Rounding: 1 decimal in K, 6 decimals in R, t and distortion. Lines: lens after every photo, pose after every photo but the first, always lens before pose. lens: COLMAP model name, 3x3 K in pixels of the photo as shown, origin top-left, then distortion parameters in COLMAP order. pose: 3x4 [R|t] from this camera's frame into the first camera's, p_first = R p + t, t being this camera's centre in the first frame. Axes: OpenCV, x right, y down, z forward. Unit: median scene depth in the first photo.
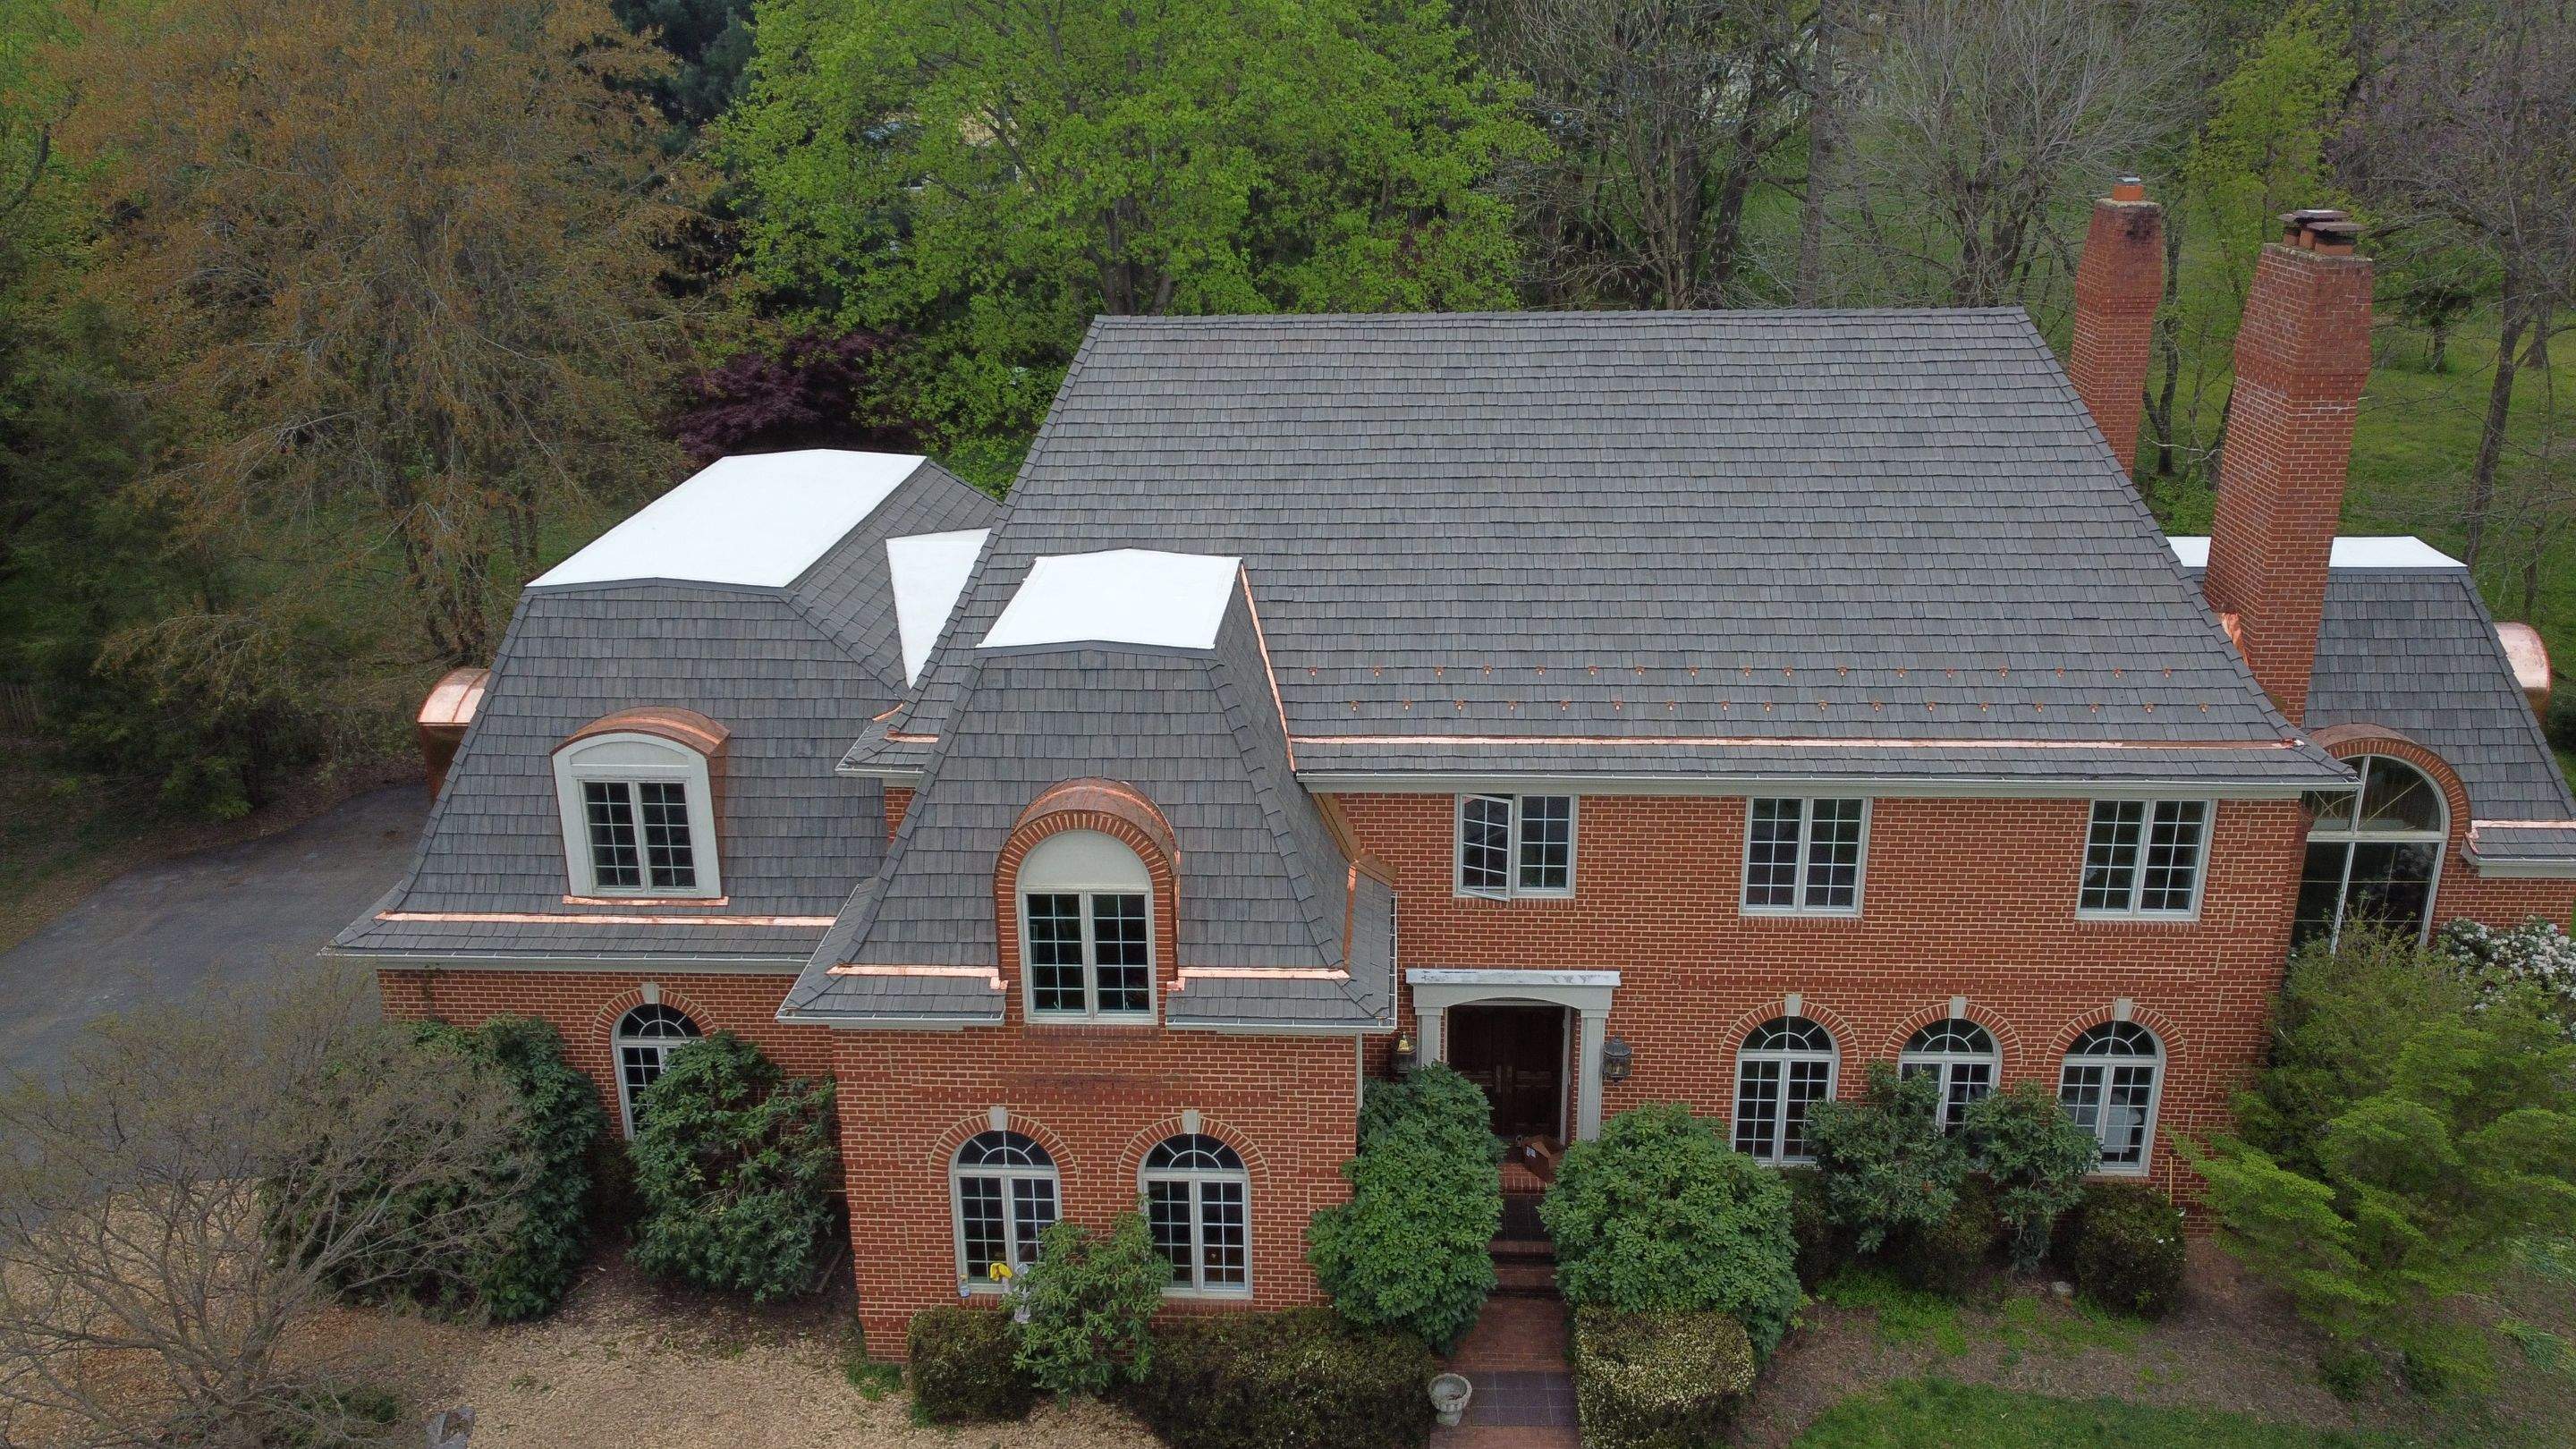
lens RADIAL K [[1977.3, 0, 1301.0], [0, 1977.3, 719.4], [0, 0, 1]] dist [-0.001499, -0.000268]
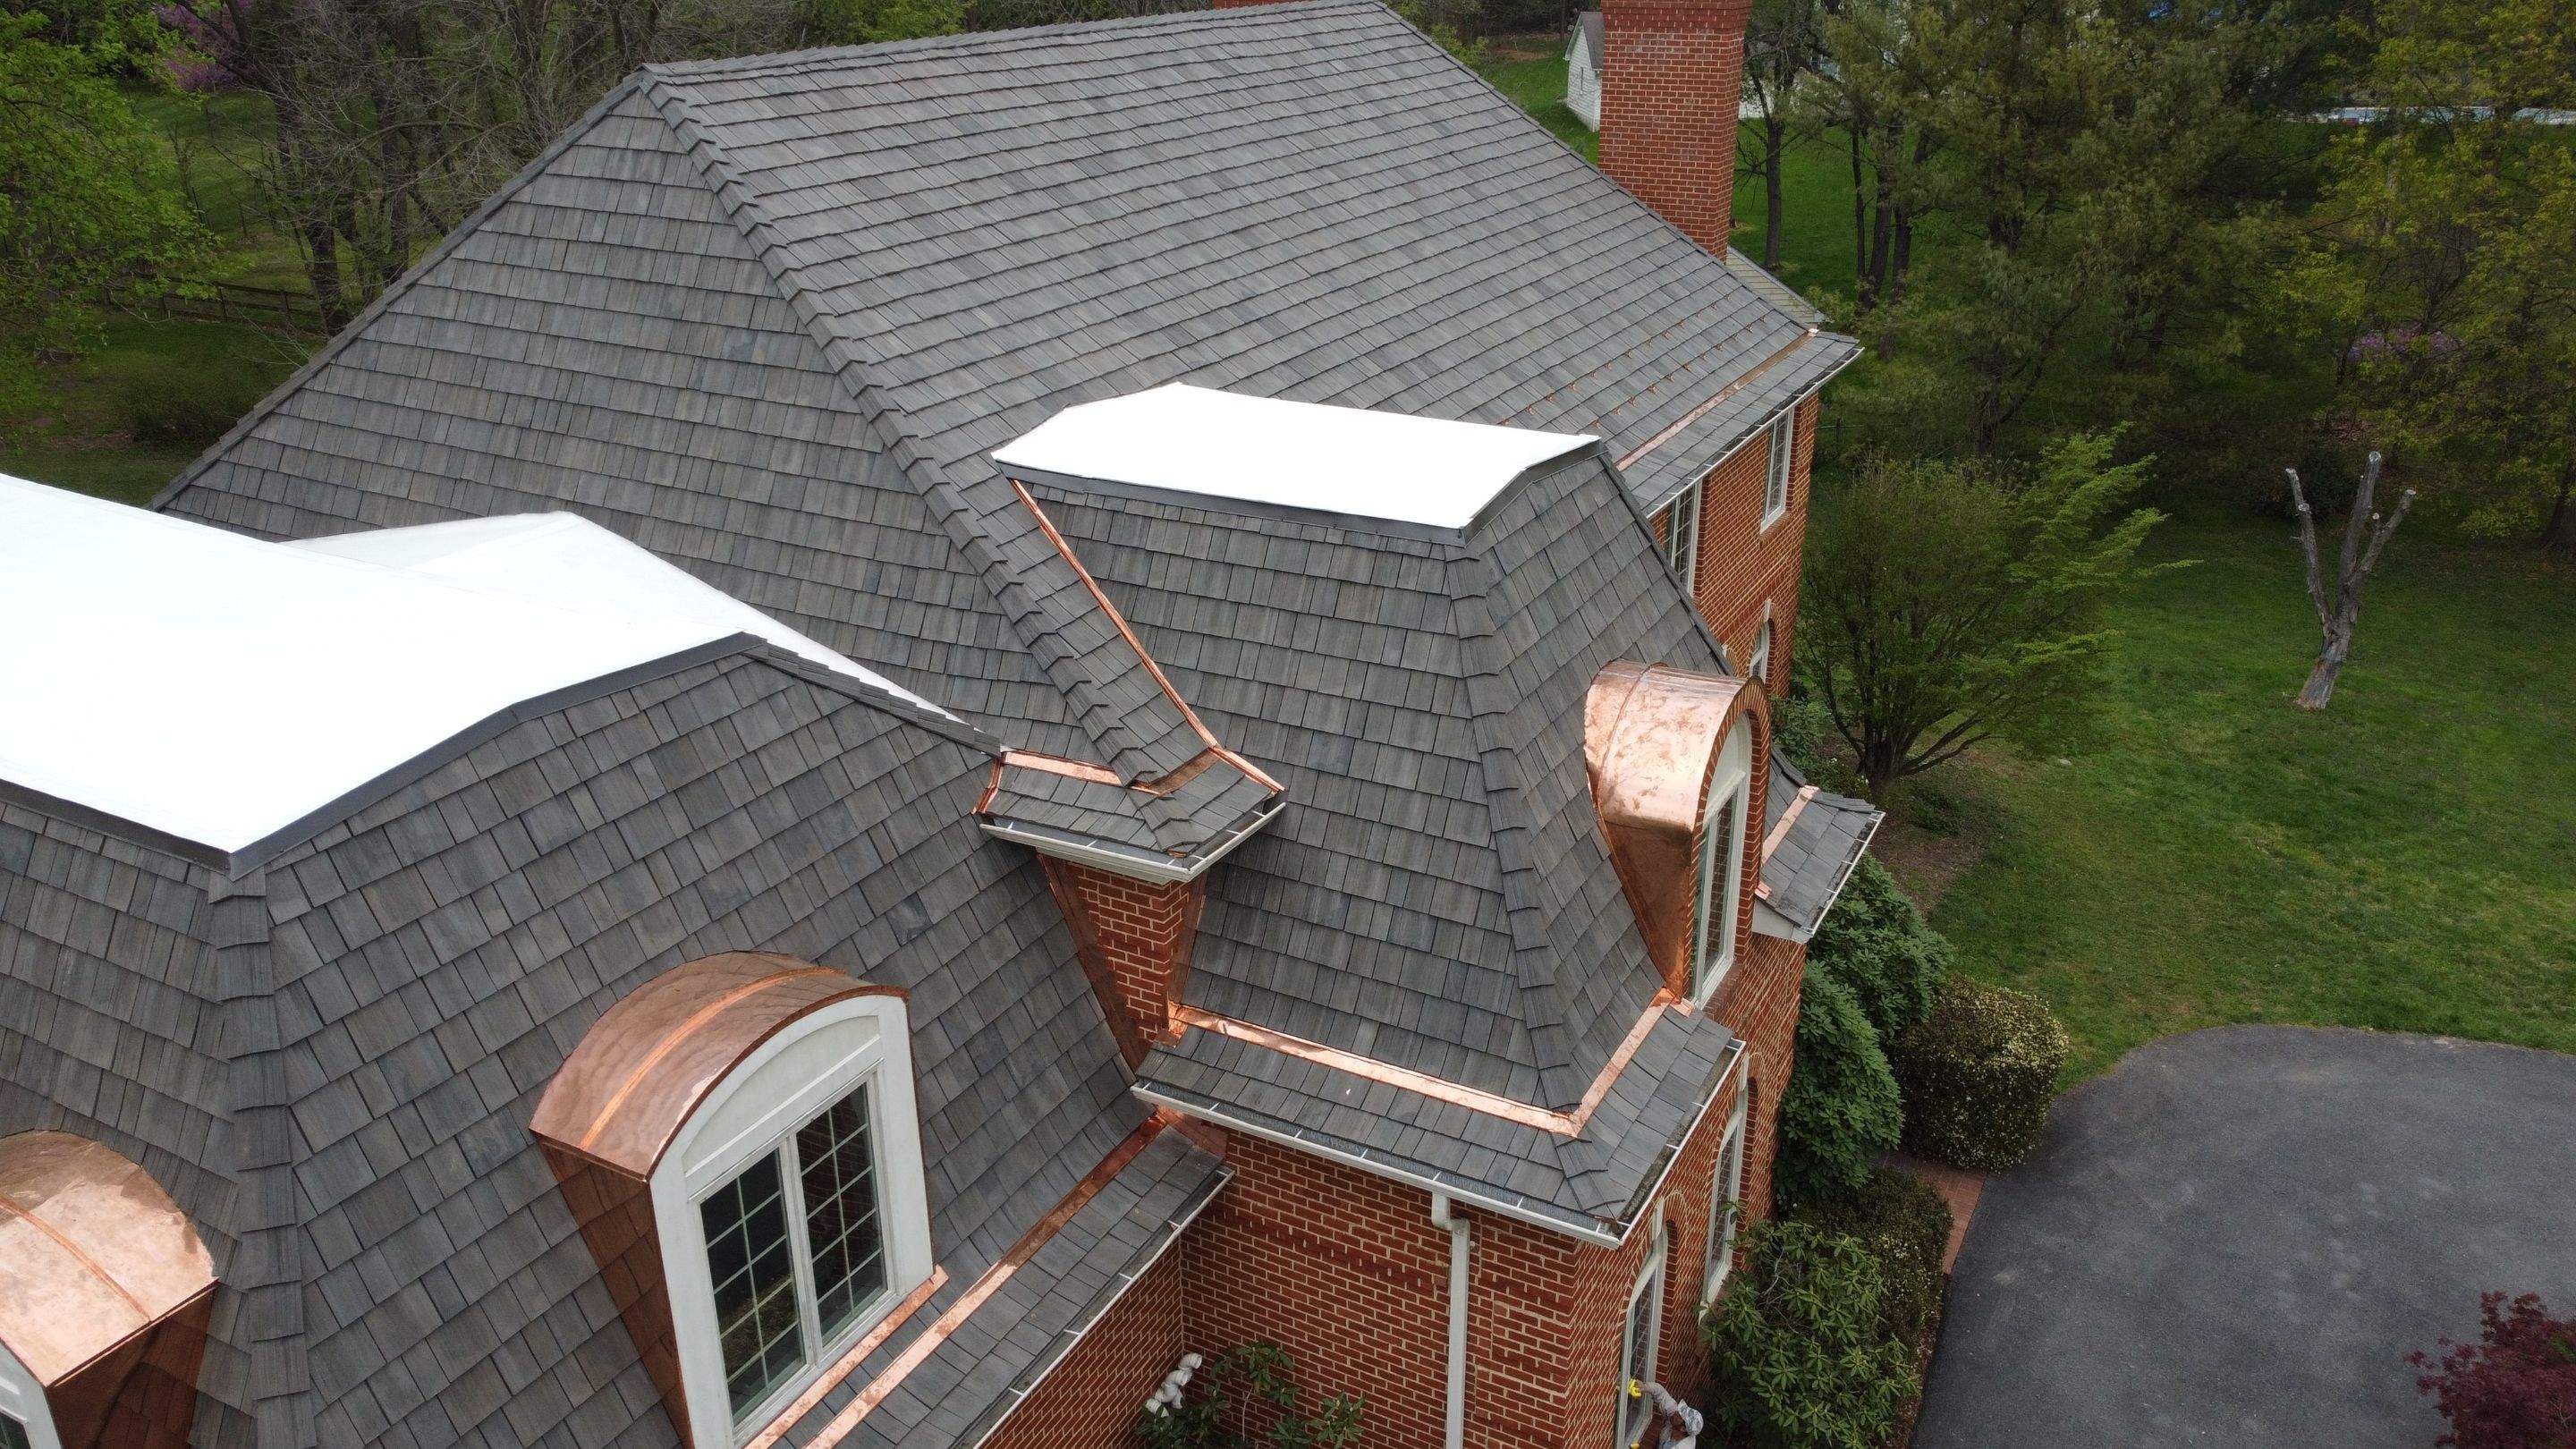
lens RADIAL K [[1977.3, 0, 1301.0], [0, 1977.3, 719.4], [0, 0, 1]] dist [-0.001499, -0.000268]
pose [[0.458894, -0.339252, 0.821172, -0.601352], [0.295182, 0.929948, 0.219235, -0.113633], [-0.838024, 0.141789, 0.526889, 0.655039]]
